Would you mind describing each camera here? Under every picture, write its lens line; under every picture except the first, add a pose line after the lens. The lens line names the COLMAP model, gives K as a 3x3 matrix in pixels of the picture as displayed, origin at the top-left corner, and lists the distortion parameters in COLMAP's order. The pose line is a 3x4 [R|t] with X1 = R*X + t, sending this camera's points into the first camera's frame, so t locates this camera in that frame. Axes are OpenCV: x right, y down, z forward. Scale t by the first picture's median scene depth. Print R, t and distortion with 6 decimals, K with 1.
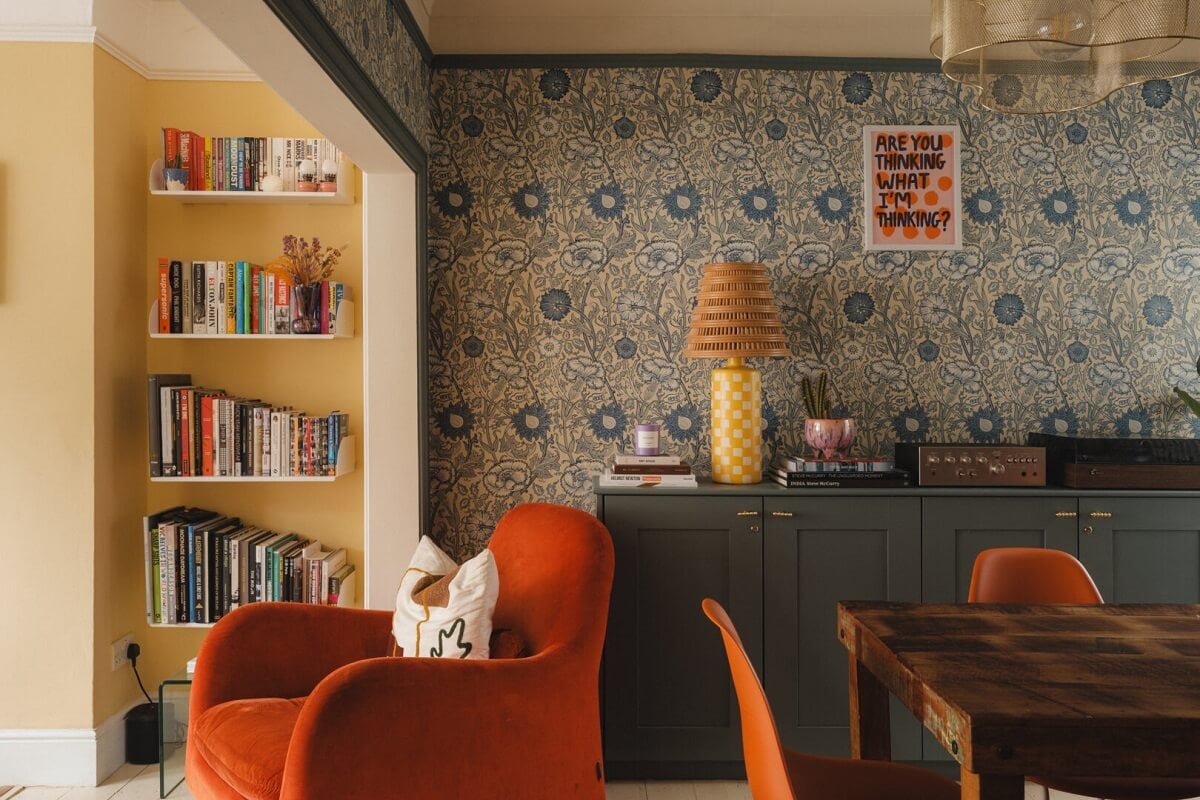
lens RADIAL K [[1221.9, 0, 600.0], [0, 1221.9, 400.0], [0, 0, 1]] dist [-0.003062, 0.062667]
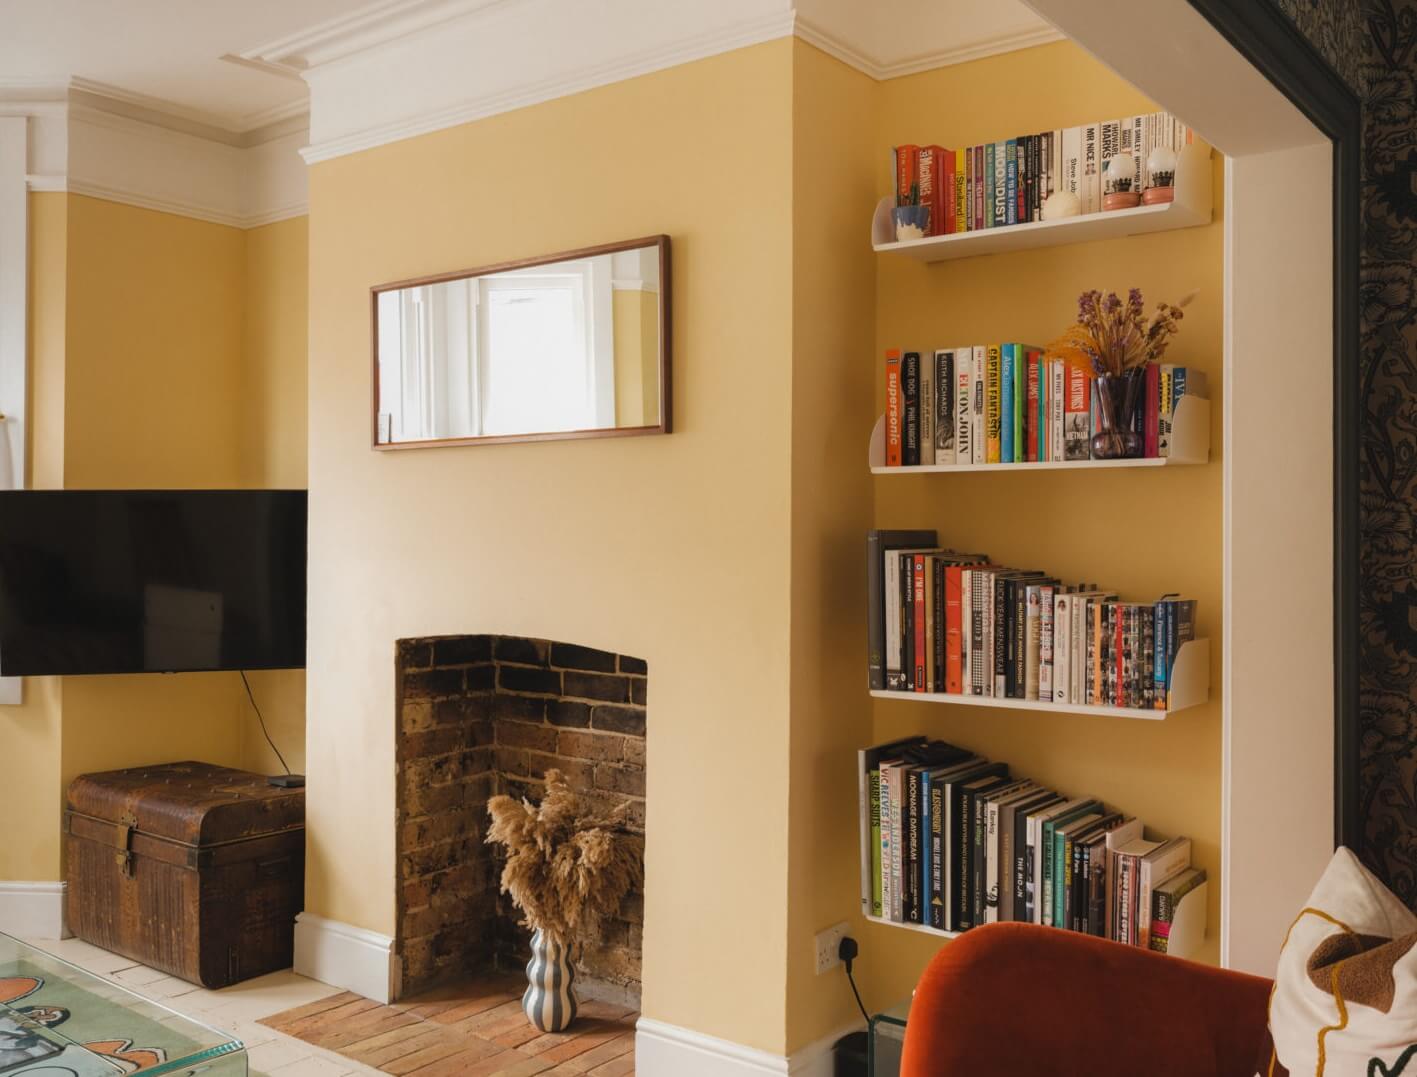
lens RADIAL K [[1165.3, 0, 707.5], [0, 1165.3, 553.7], [0, 0, 1]] dist [-0.015844, 0.023058]
pose [[0.768517, 0.008450, -0.639774, -0.038829], [-0.010337, 0.999946, 0.000790, -0.008081], [0.639746, 0.006006, 0.768563, 0.461658]]
